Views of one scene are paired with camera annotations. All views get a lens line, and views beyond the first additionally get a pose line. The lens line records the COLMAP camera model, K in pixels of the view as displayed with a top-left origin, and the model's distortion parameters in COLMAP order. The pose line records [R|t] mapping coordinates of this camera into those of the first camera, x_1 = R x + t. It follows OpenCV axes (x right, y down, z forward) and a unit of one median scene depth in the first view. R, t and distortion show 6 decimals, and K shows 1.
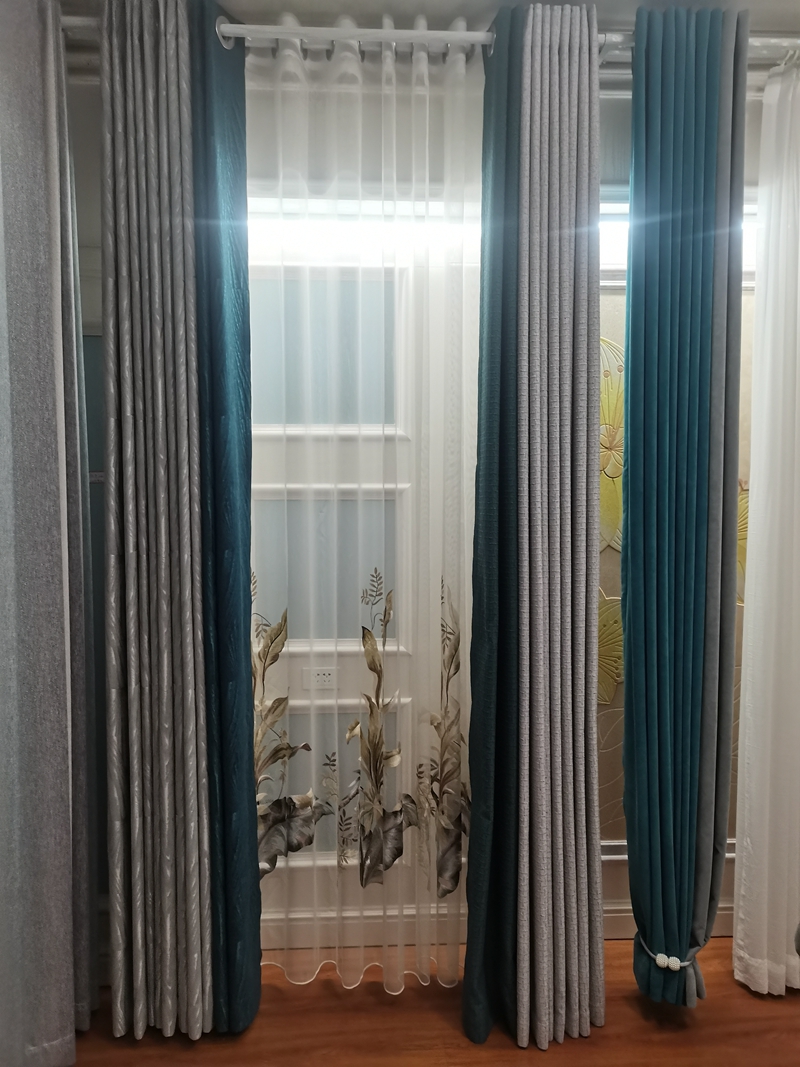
lens RADIAL K [[824.0, 0, 394.0], [0, 824.0, 529.8], [0, 0, 1]] dist [0.056156, -0.030530]
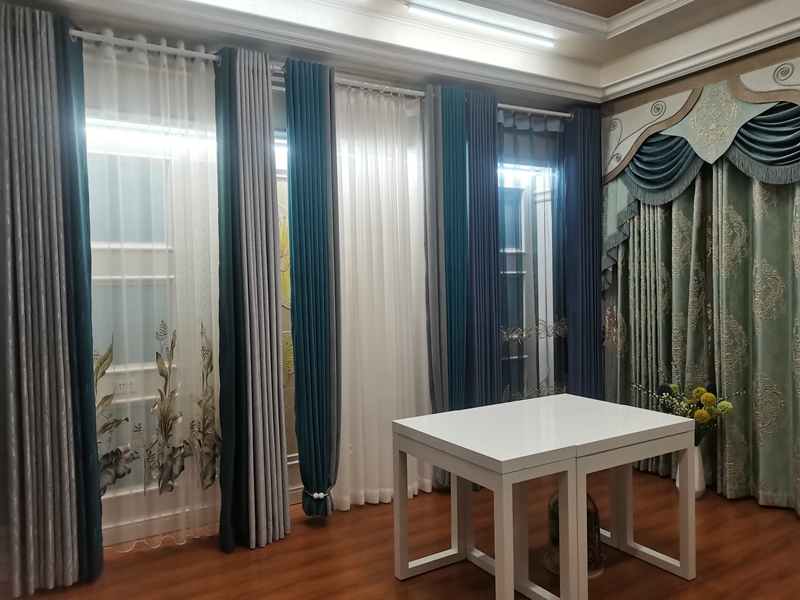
lens RADIAL K [[604.1, 0, 400.0], [0, 604.1, 300.0], [0, 0, 1]] dist [0.050557, -0.126124]
pose [[0.896122, -0.028900, 0.442866, -0.152965], [0.040433, 0.999044, -0.016620, 0.047059], [-0.441962, 0.032800, 0.896434, -0.480210]]
